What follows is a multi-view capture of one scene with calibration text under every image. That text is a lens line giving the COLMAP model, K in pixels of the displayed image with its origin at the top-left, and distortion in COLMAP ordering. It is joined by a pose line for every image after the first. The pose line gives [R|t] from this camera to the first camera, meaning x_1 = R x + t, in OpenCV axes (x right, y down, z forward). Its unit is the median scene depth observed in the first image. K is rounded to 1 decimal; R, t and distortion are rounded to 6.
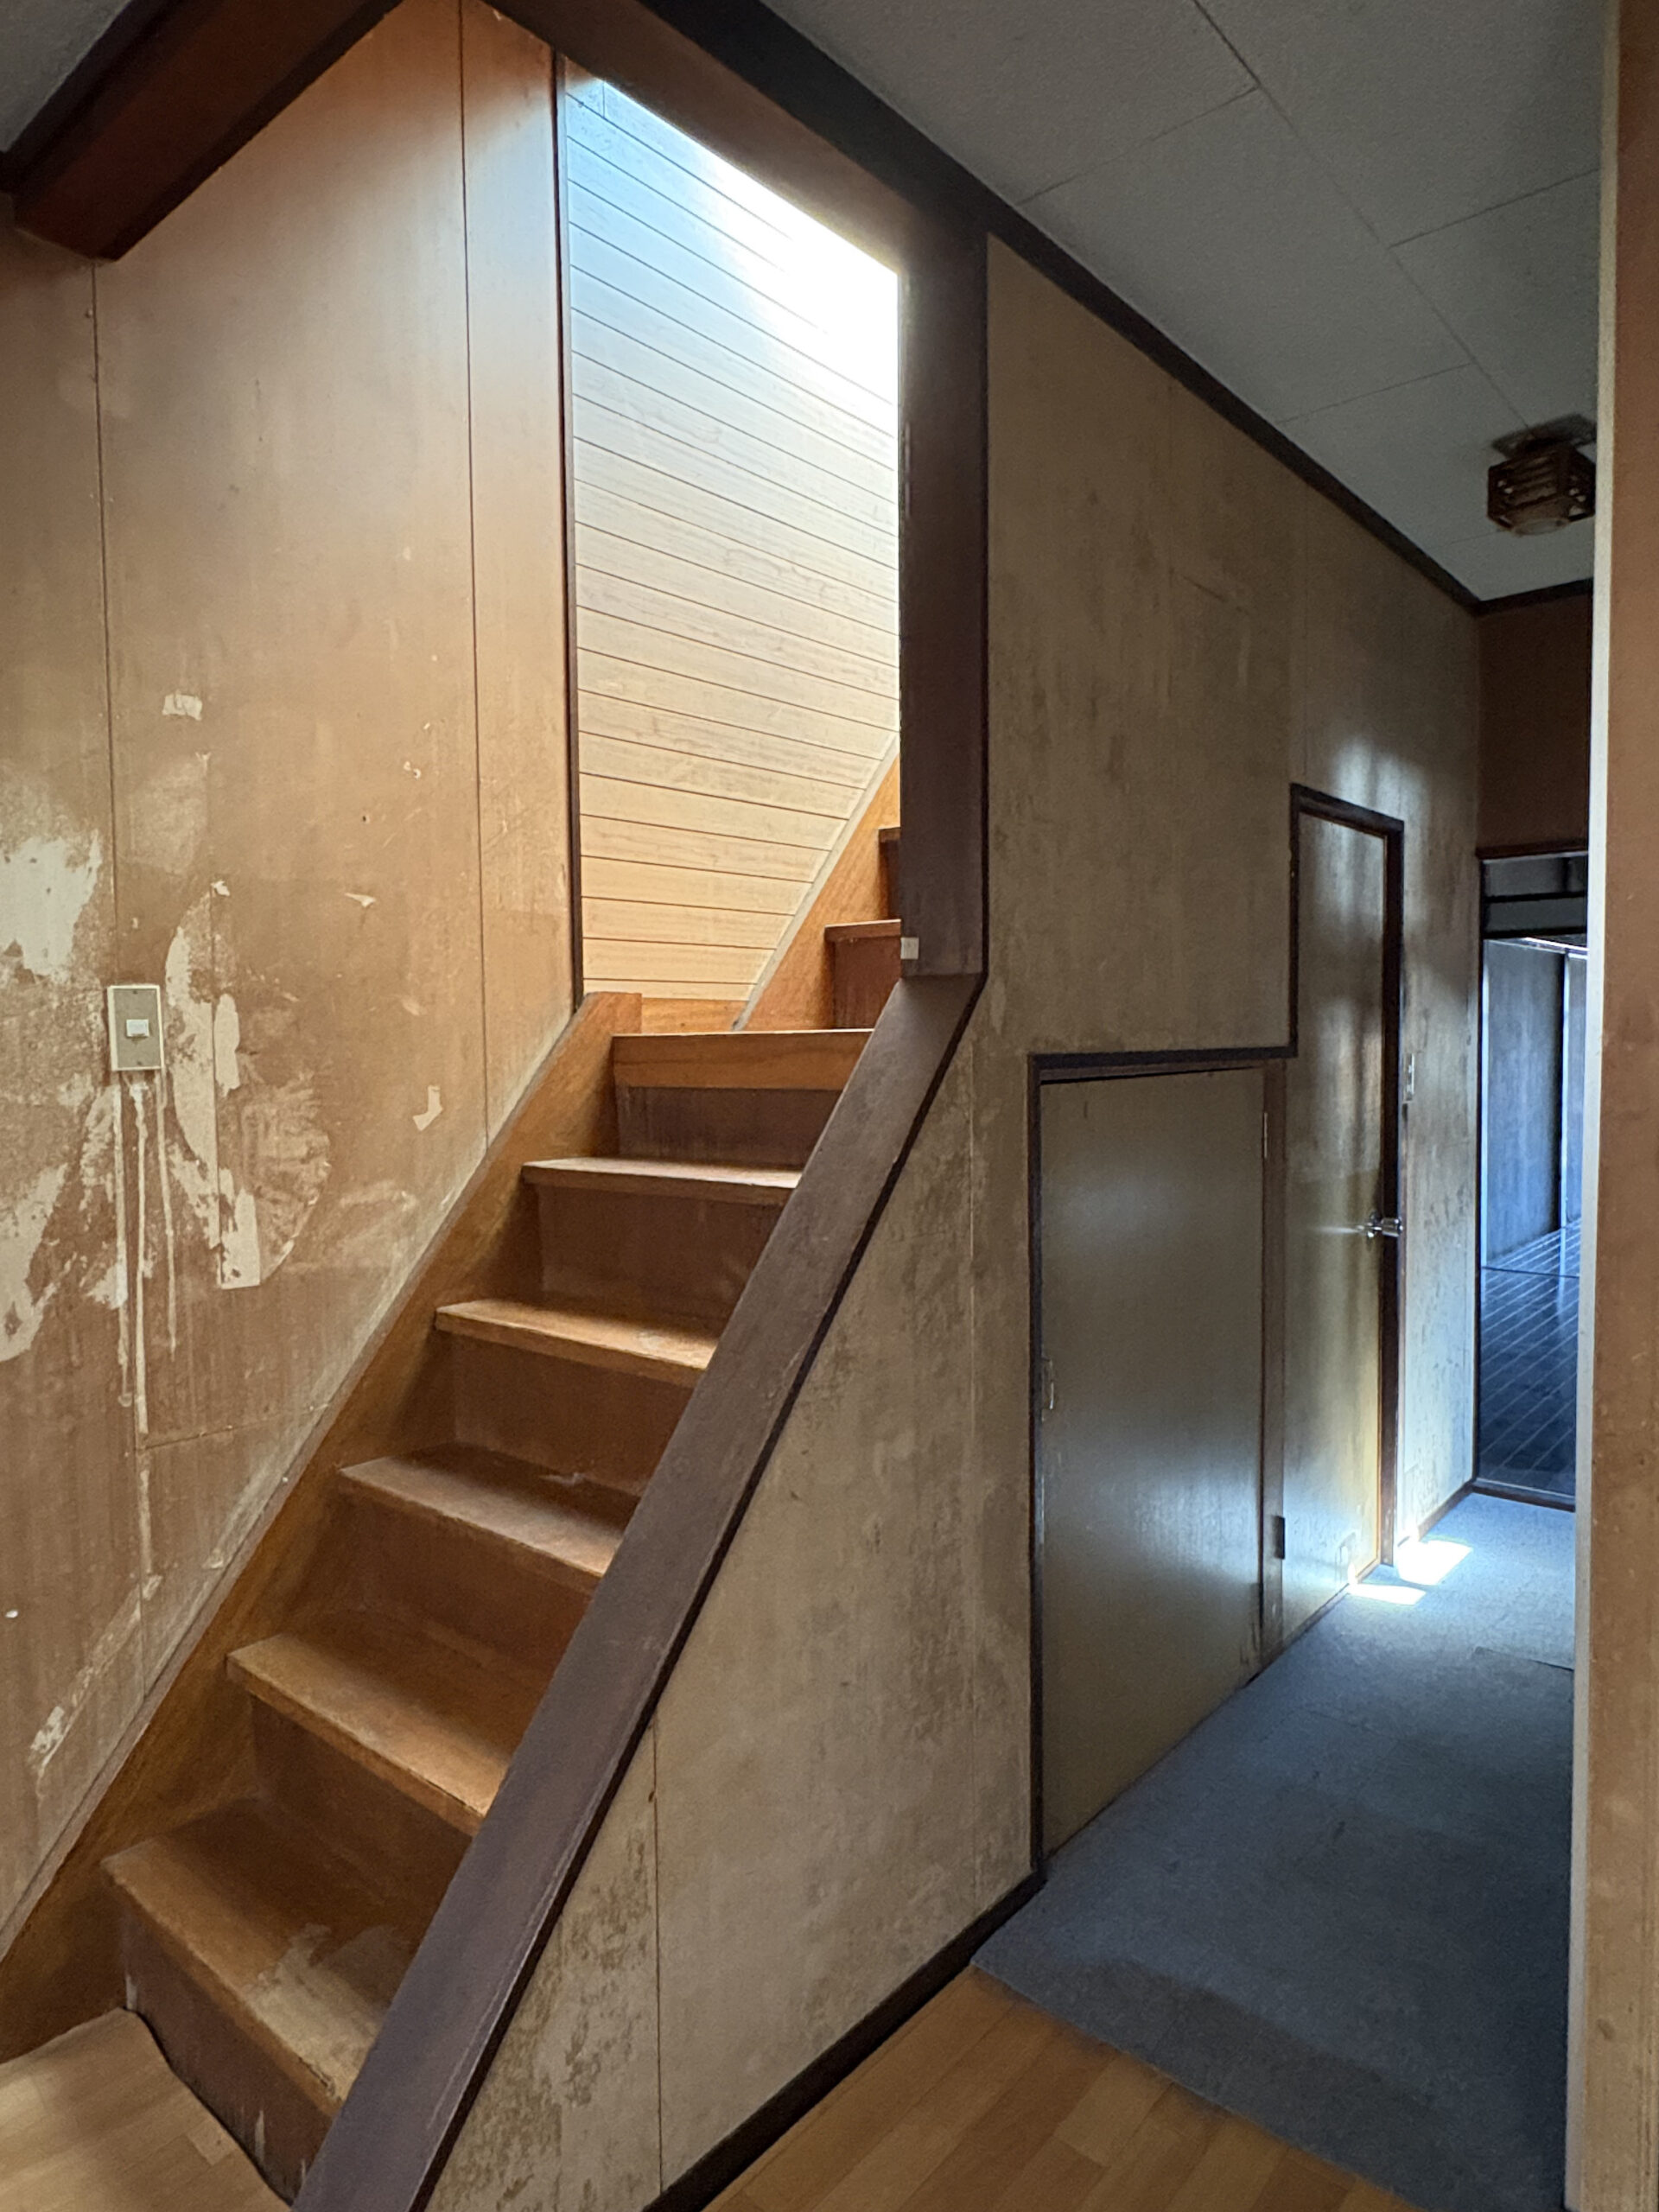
lens RADIAL K [[1339.1, 0, 831.5], [0, 1339.1, 1102.8], [0, 0, 1]] dist [-0.001763, 0.002883]
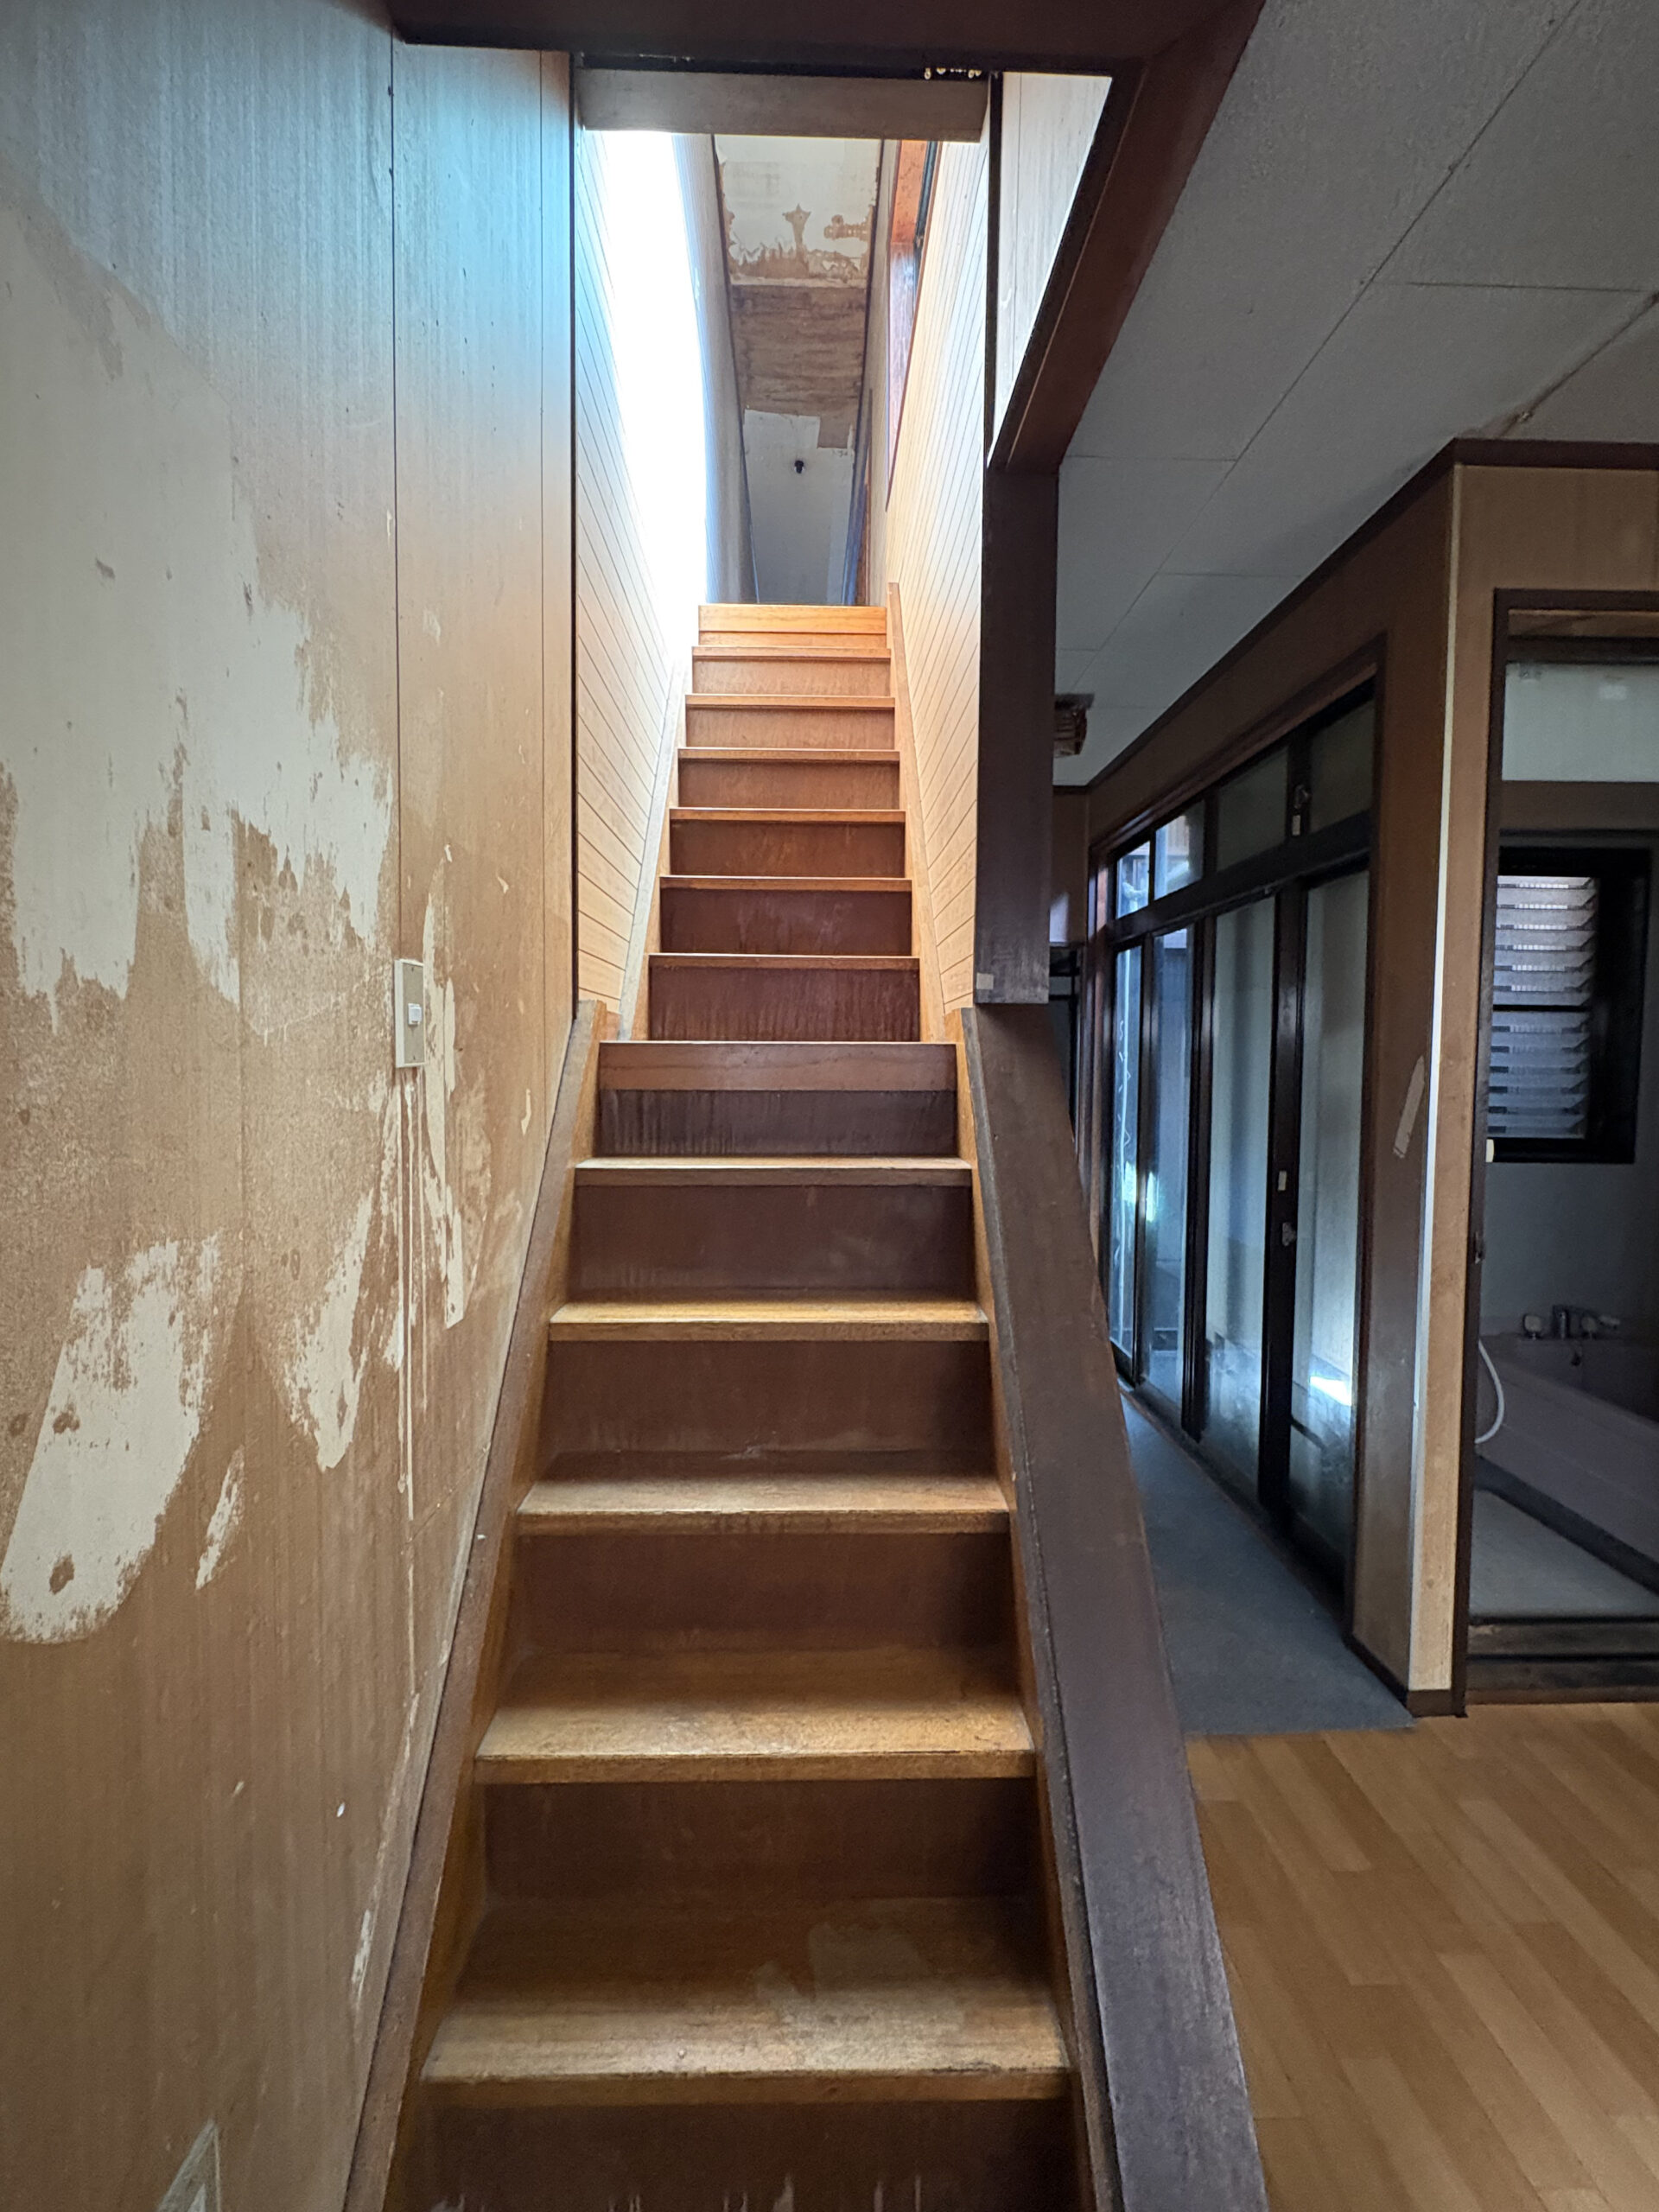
lens RADIAL K [[989.7, 0, 827.1], [0, 989.7, 1103.2], [0, 0, 1]] dist [0.001420, -0.000116]
pose [[0.743225, -0.012279, 0.668929, -0.711574], [0.015676, 0.999877, 0.000938, 0.000519], [-0.668858, 0.009789, 0.743326, 0.385248]]
